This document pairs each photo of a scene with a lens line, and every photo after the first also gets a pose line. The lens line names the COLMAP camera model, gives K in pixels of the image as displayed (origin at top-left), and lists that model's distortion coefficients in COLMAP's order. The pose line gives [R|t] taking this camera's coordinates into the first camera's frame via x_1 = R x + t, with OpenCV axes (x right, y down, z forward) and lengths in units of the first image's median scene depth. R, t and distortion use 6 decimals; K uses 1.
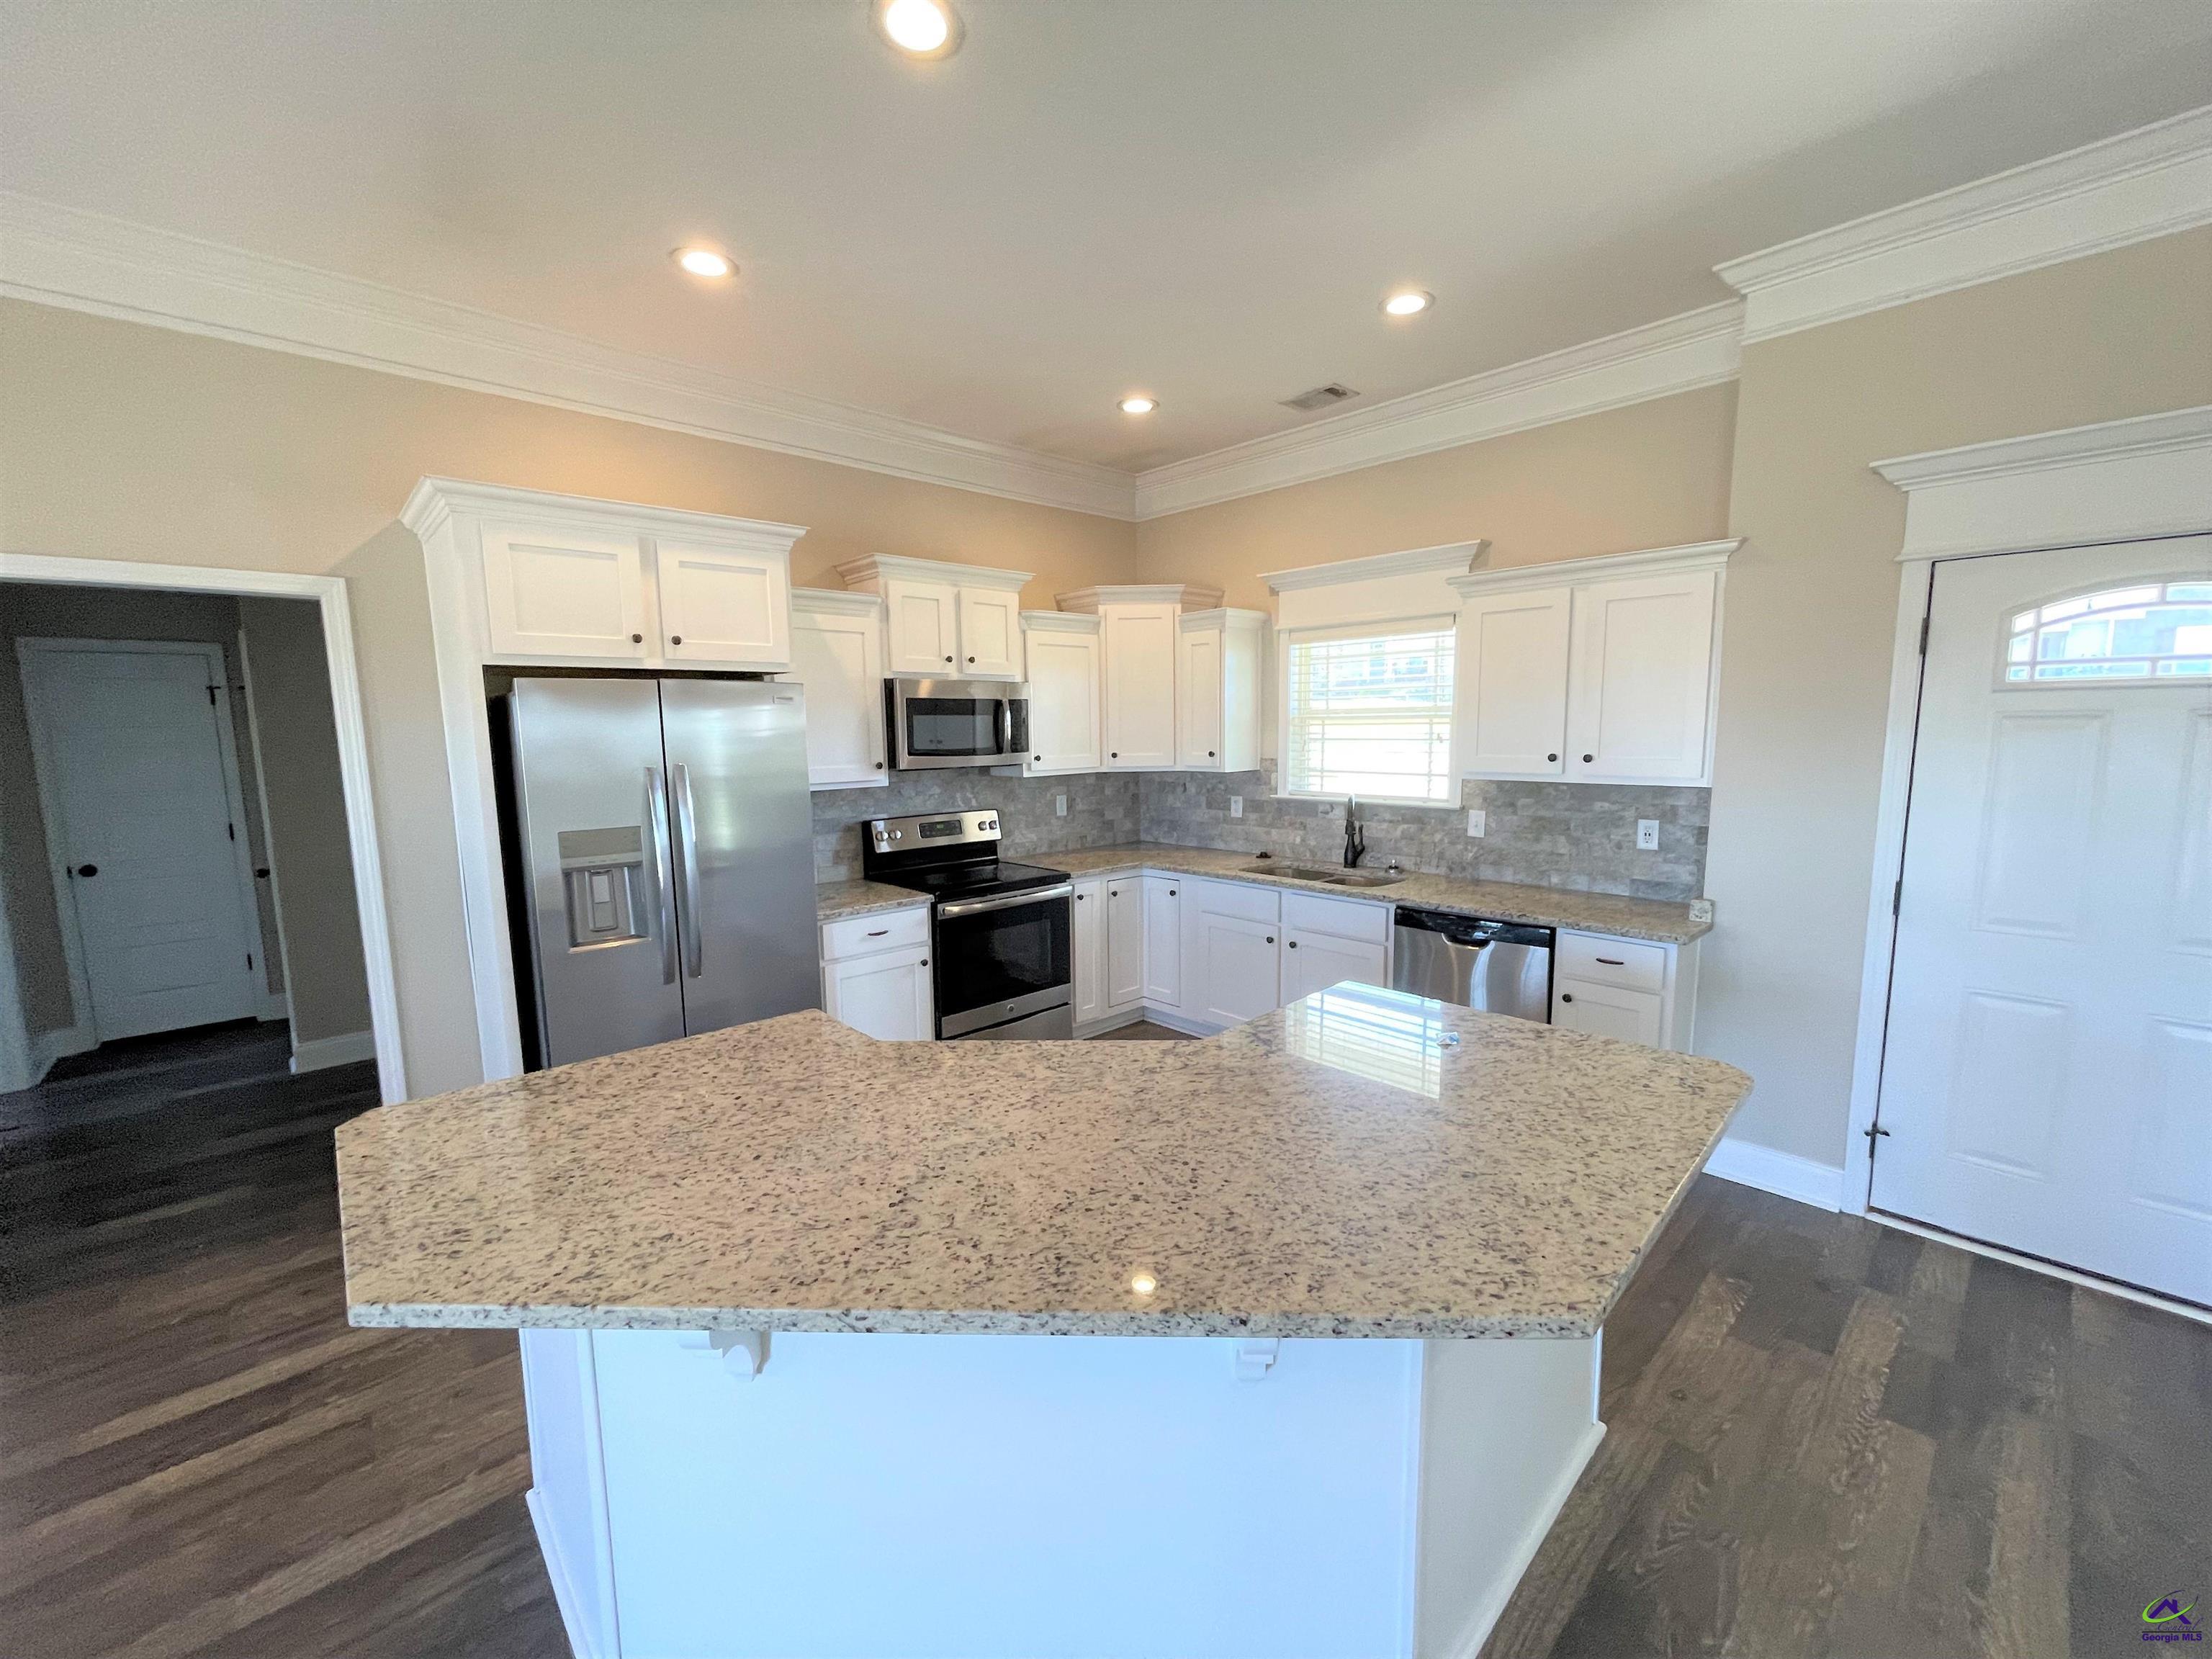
lens RADIAL K [[892.2, 0, 1100.2], [0, 892.2, 836.5], [0, 0, 1]] dist [0.000424, 0.000419]
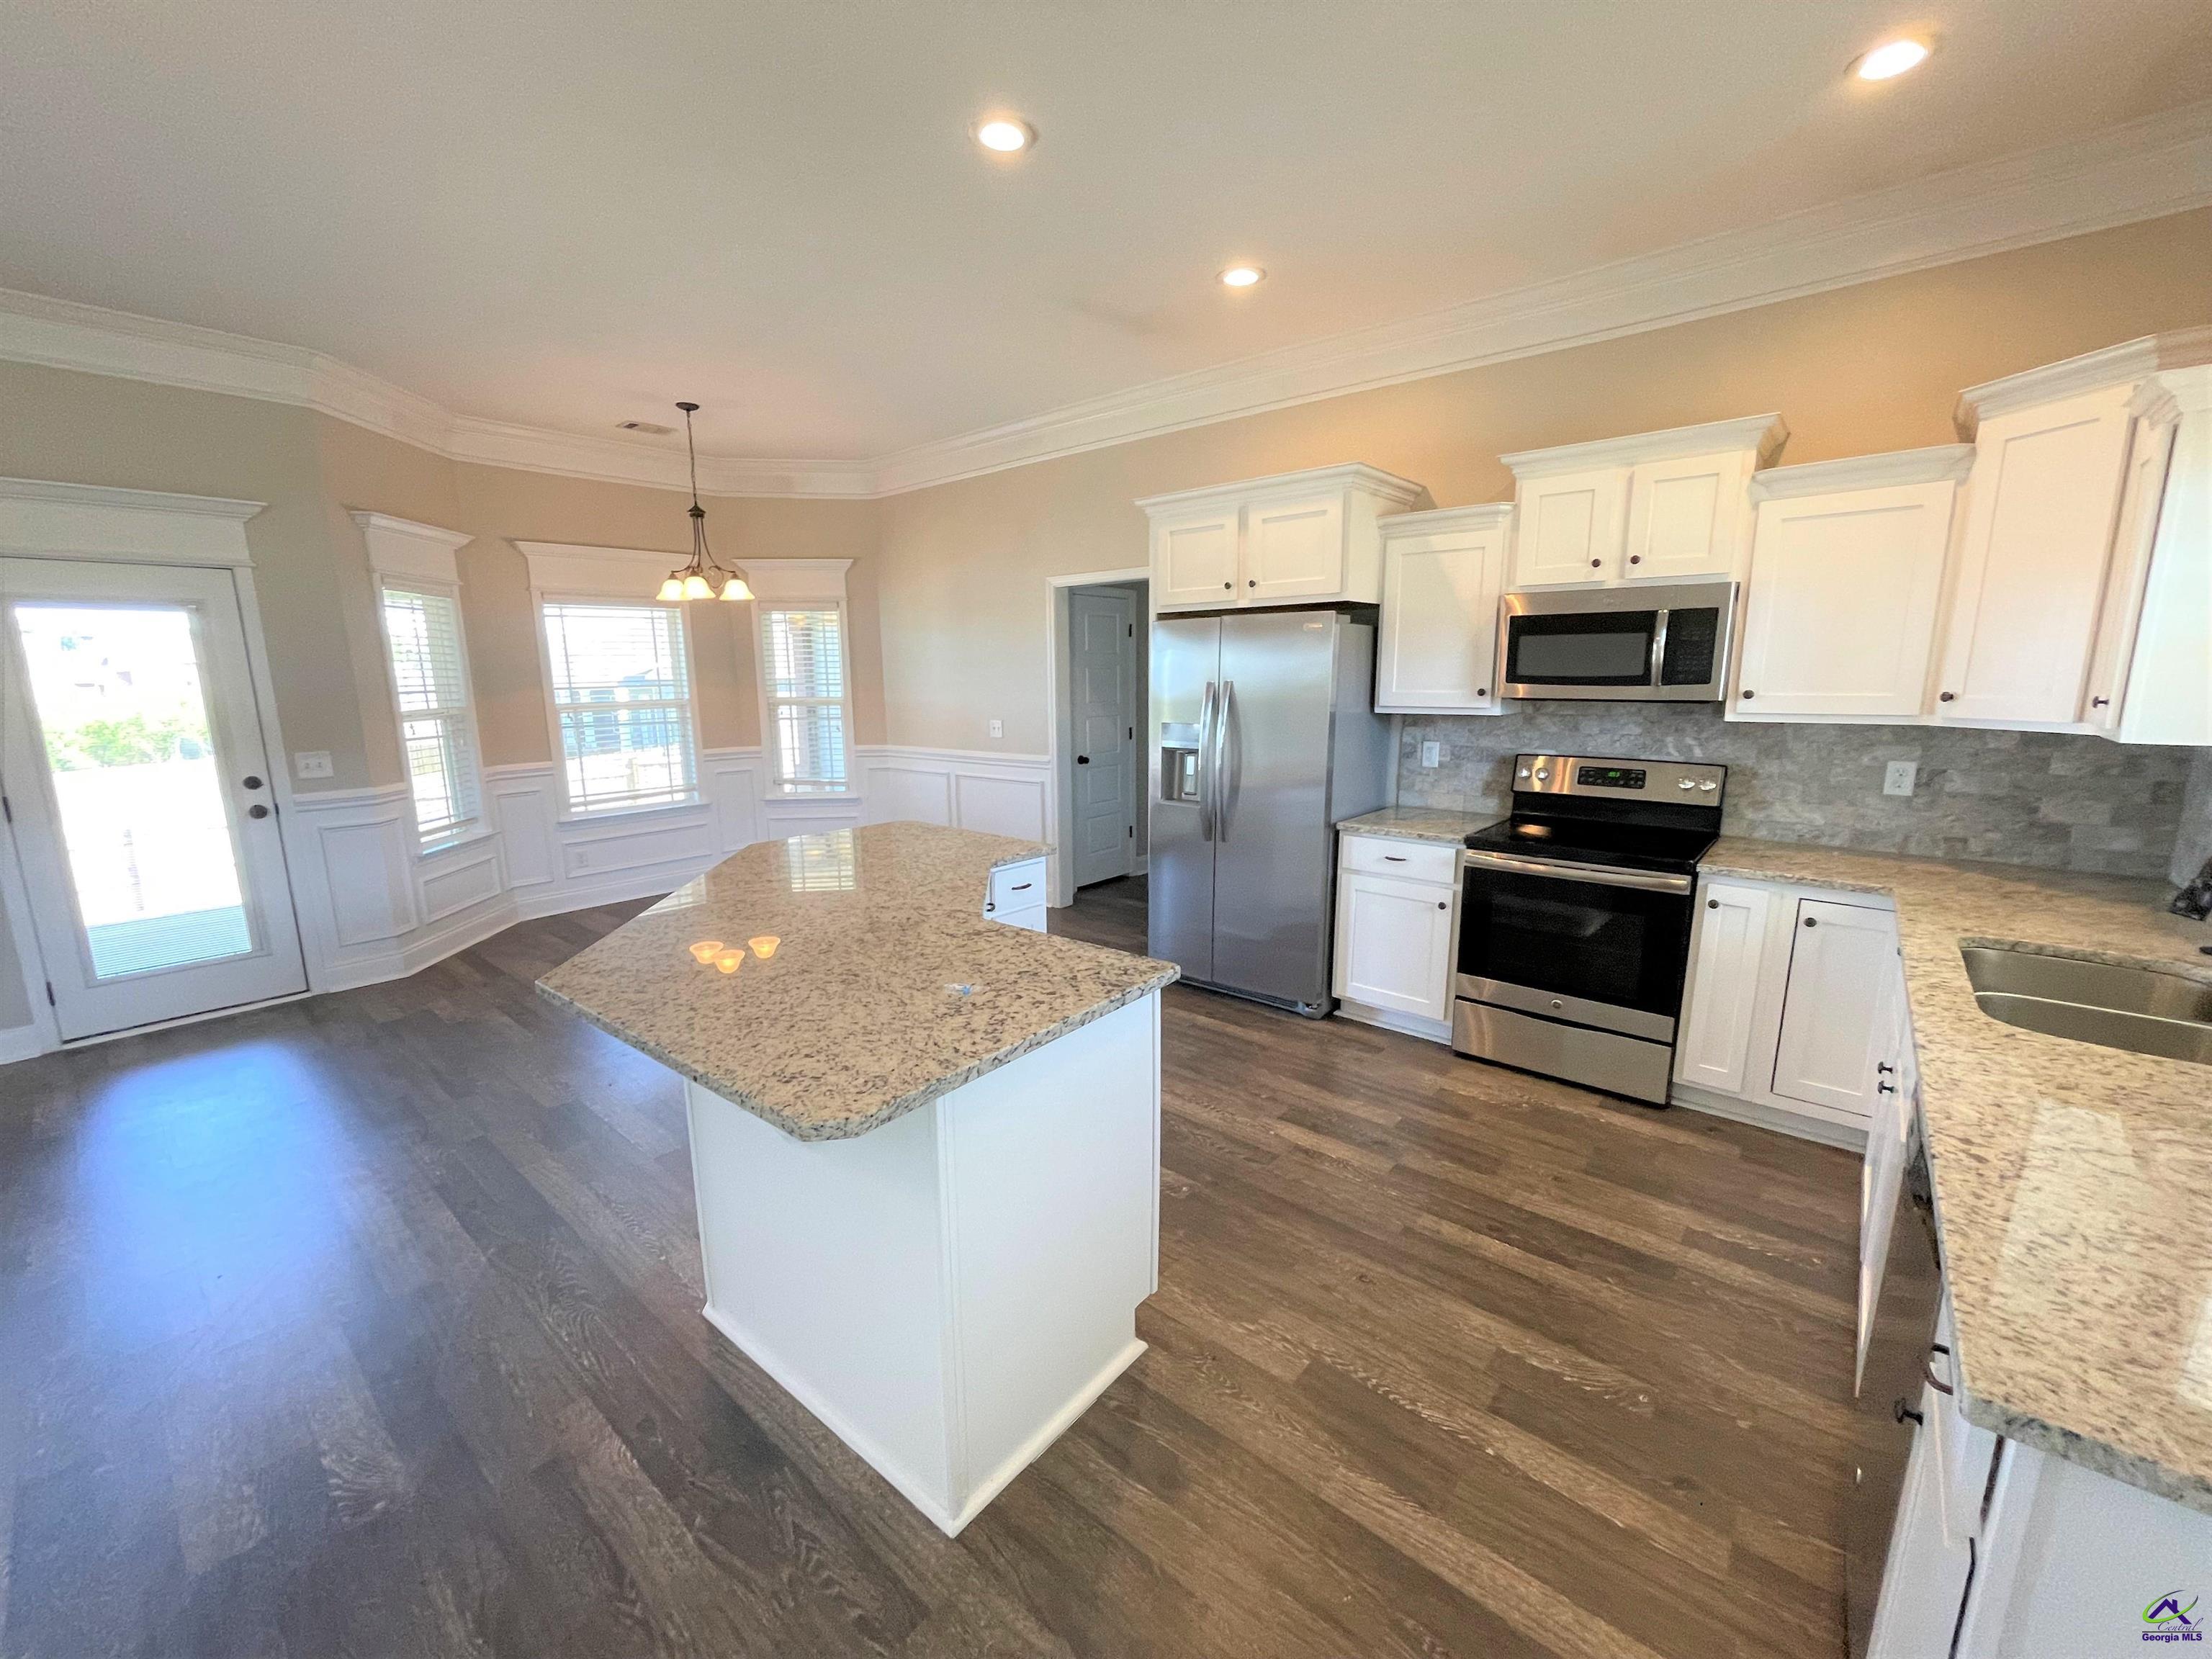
lens RADIAL K [[893.3, 0, 1097.7], [0, 893.3, 838.9], [0, 0, 1]] dist [0.011108, 0.000064]
pose [[0.105921, 0.200893, -0.973870, 0.610204], [-0.115544, 0.975232, 0.188607, -0.057117], [0.987639, 0.092547, 0.126510, 0.475969]]
